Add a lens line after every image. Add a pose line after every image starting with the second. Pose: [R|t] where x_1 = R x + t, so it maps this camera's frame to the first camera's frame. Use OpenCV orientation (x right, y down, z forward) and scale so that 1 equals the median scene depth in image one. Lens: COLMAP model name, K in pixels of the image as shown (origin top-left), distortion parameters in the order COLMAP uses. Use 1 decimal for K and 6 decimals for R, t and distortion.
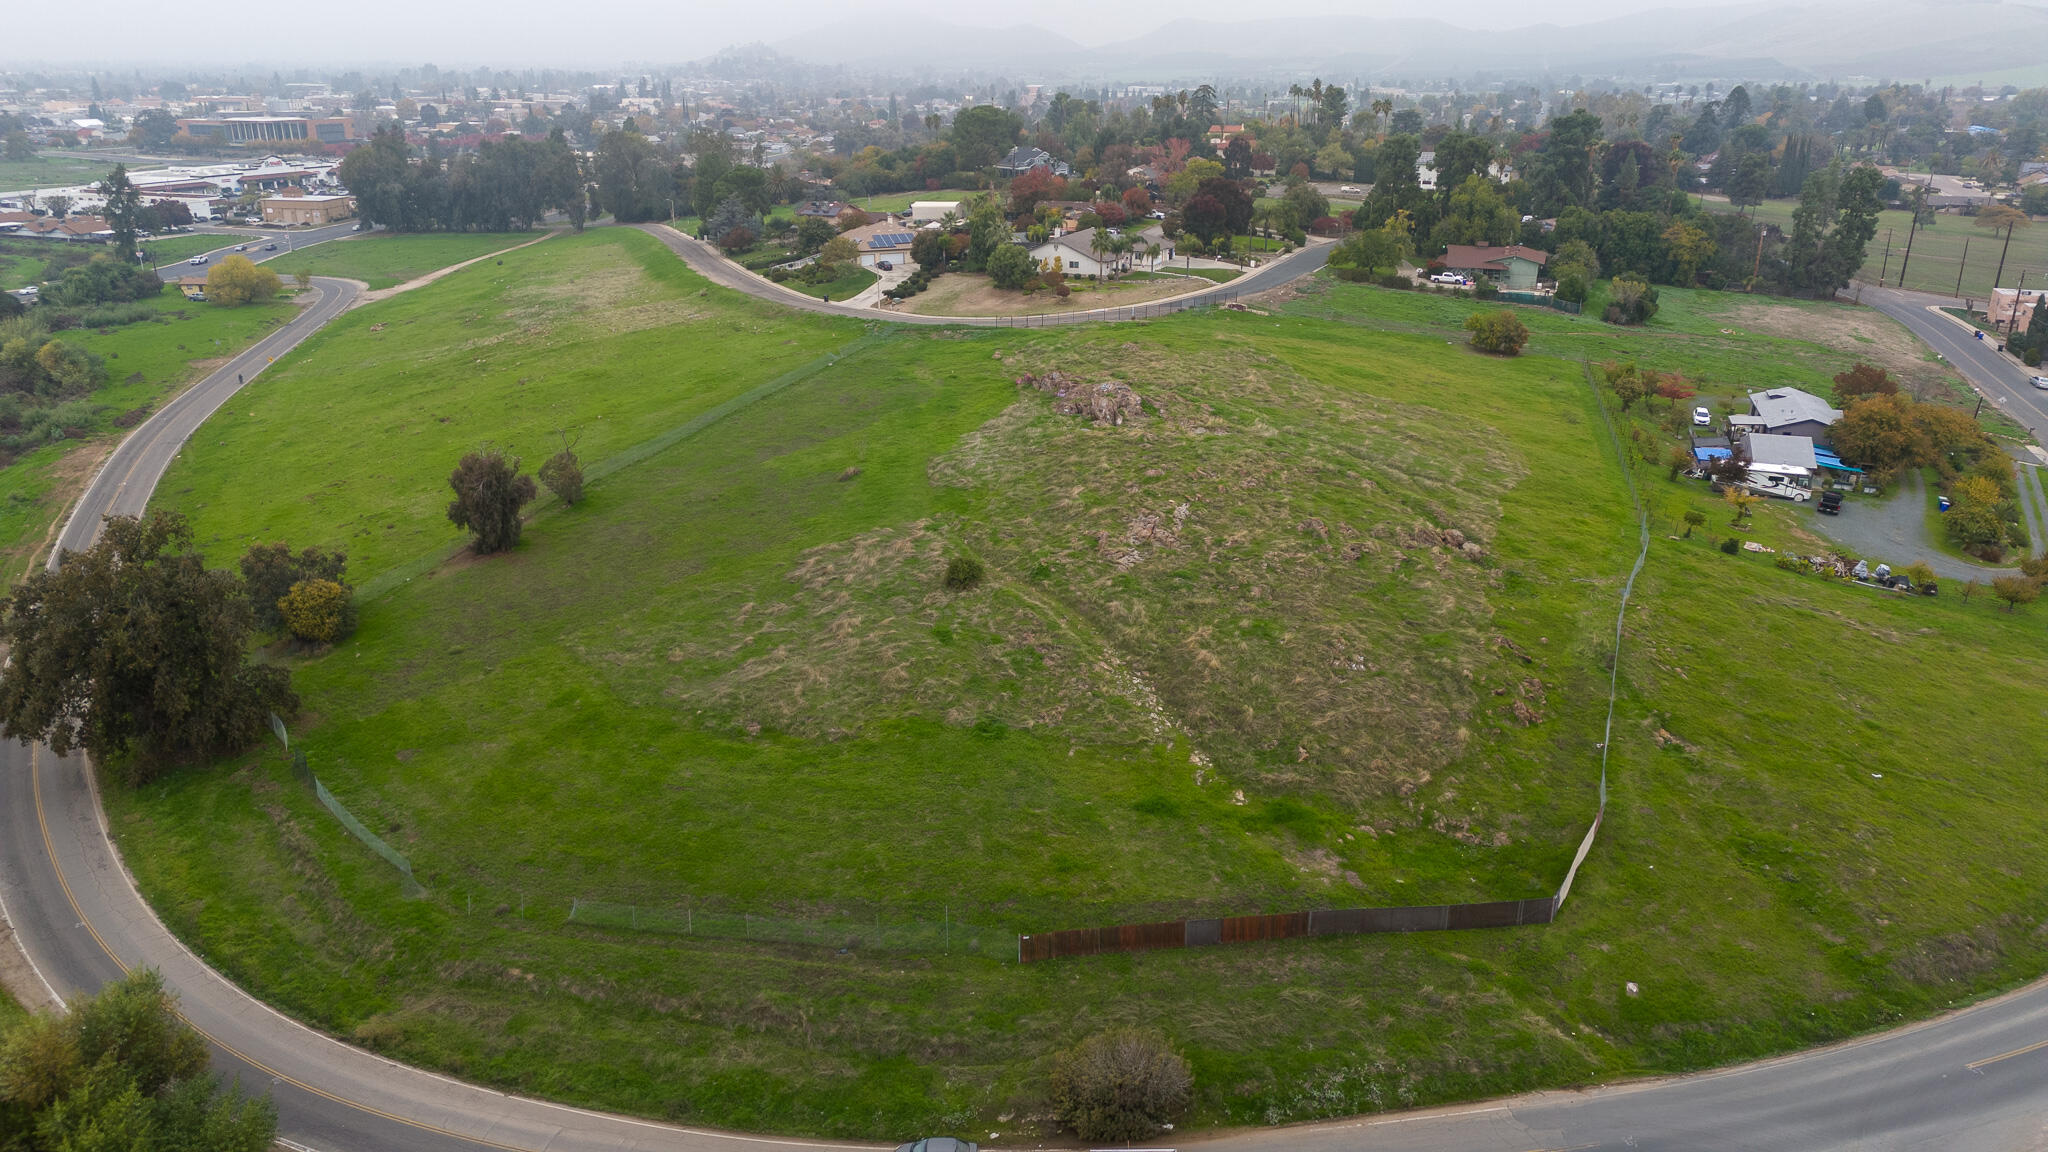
lens RADIAL K [[1399.8, 0, 1032.0], [0, 1399.8, 596.6], [0, 0, 1]] dist [0.054025, -0.048541]
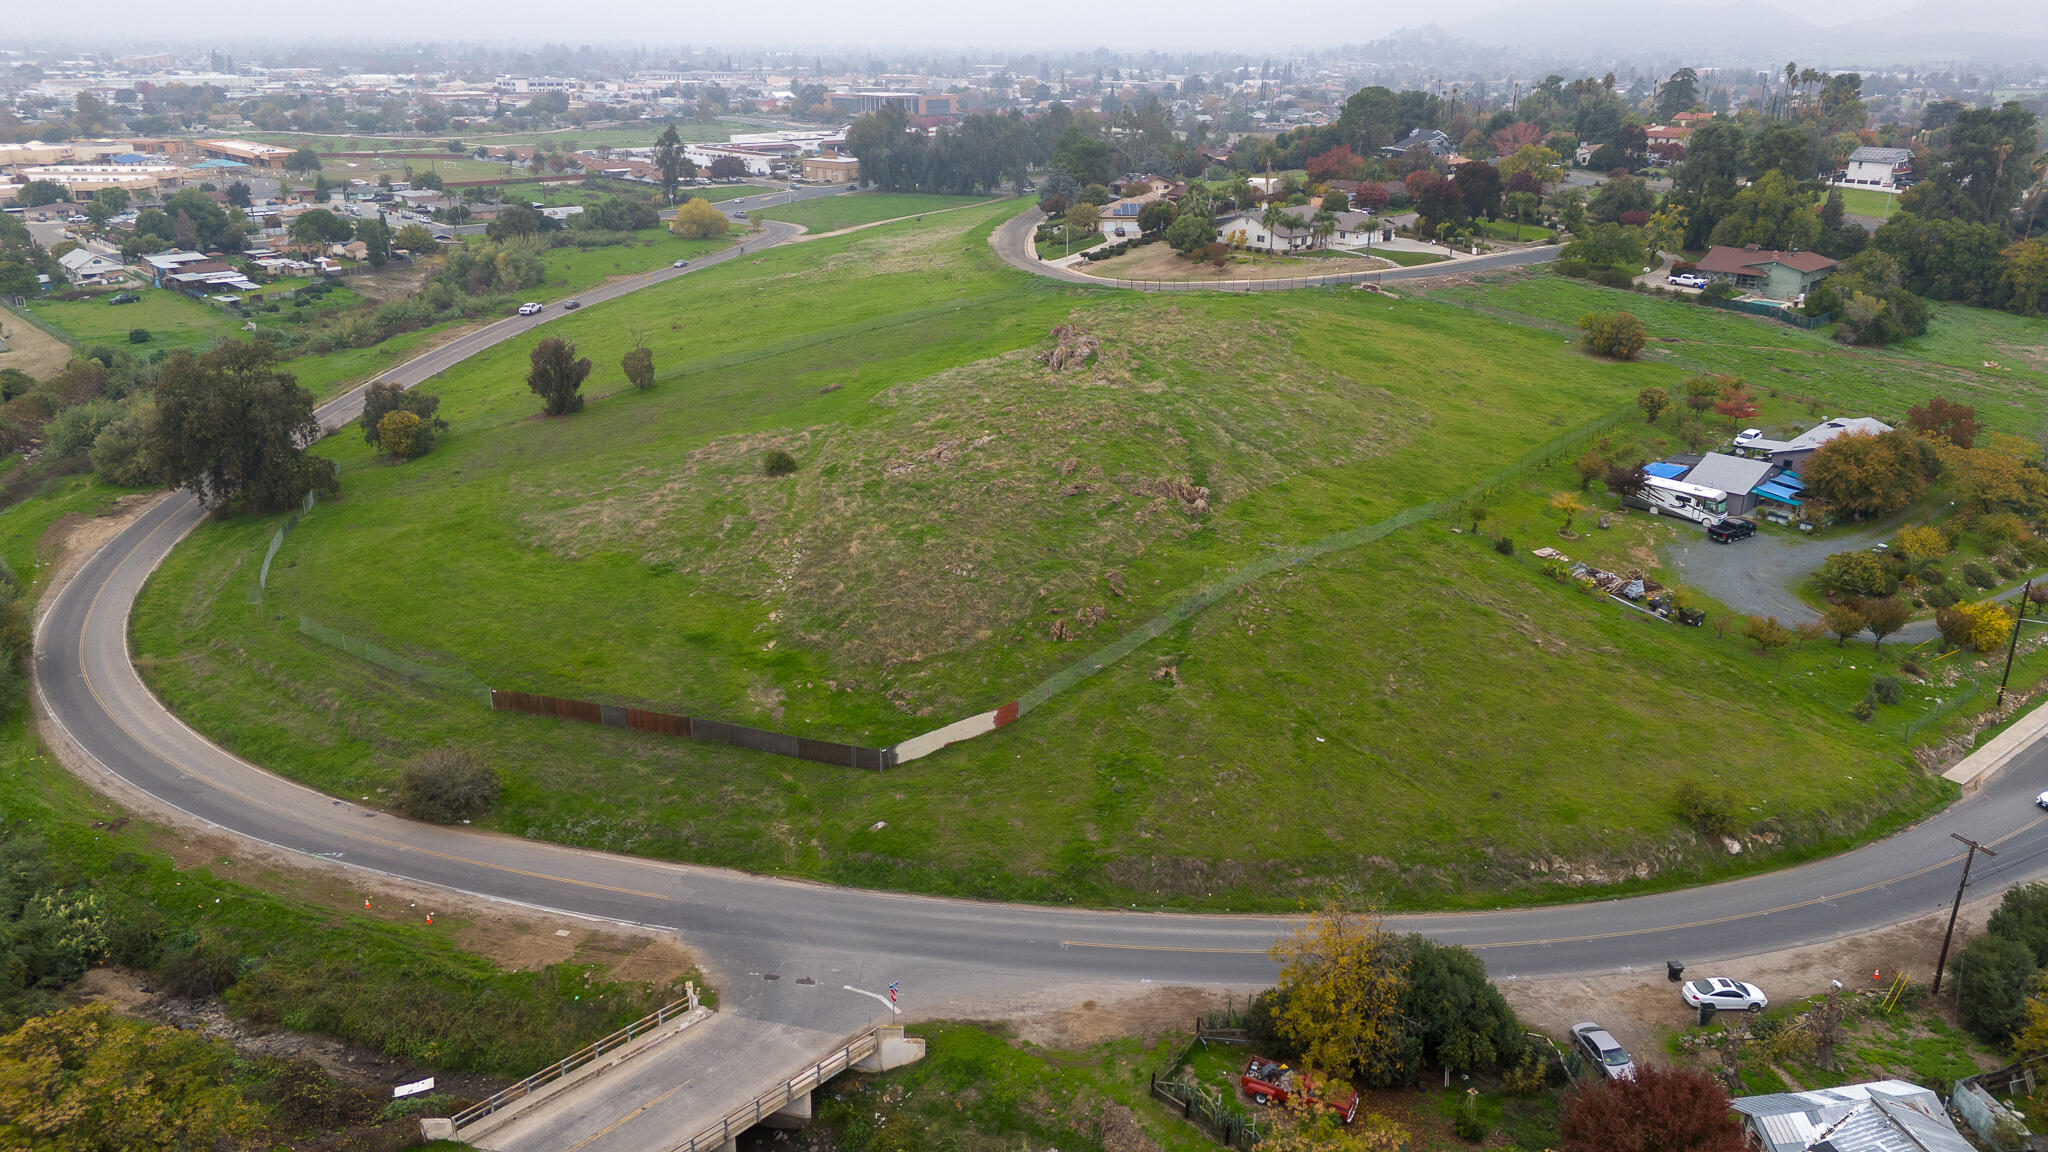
lens RADIAL K [[1399.8, 0, 1043.3], [0, 1399.8, 633.1], [0, 0, 1]] dist [0.054025, -0.048541]
pose [[0.903149, 0.172420, -0.393182, 0.322252], [-0.159758, 0.985015, 0.064984, 0.006120], [0.398495, 0.004124, 0.917161, -0.007217]]
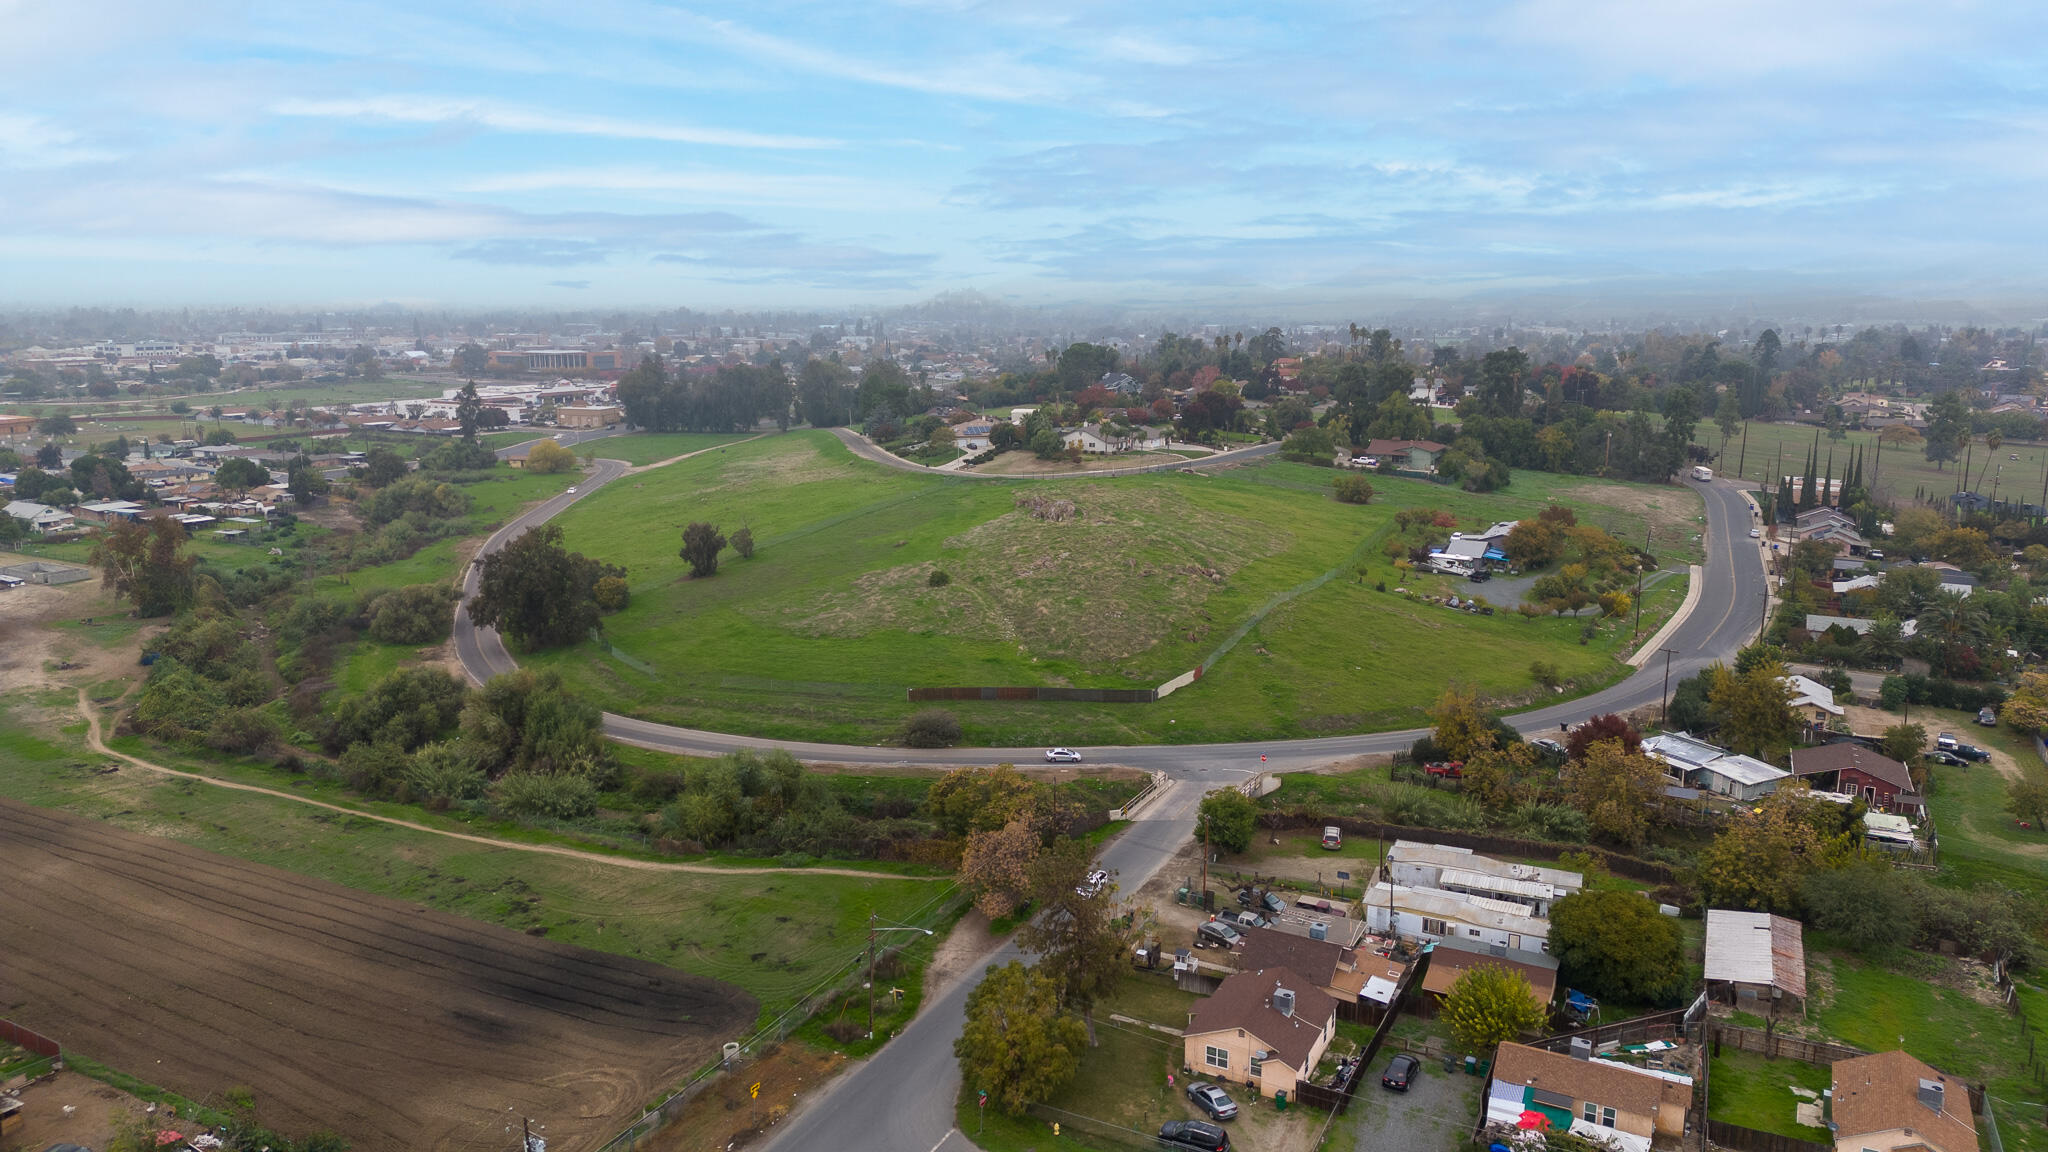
lens RADIAL K [[1399.8, 0, 1031.7], [0, 1399.8, 596.1], [0, 0, 1]] dist [0.054025, -0.048541]
pose [[0.990159, 0.029742, -0.136751, 0.163698], [-0.050721, 0.986987, -0.152594, 0.141183], [0.130433, 0.158028, 0.978782, -0.404817]]
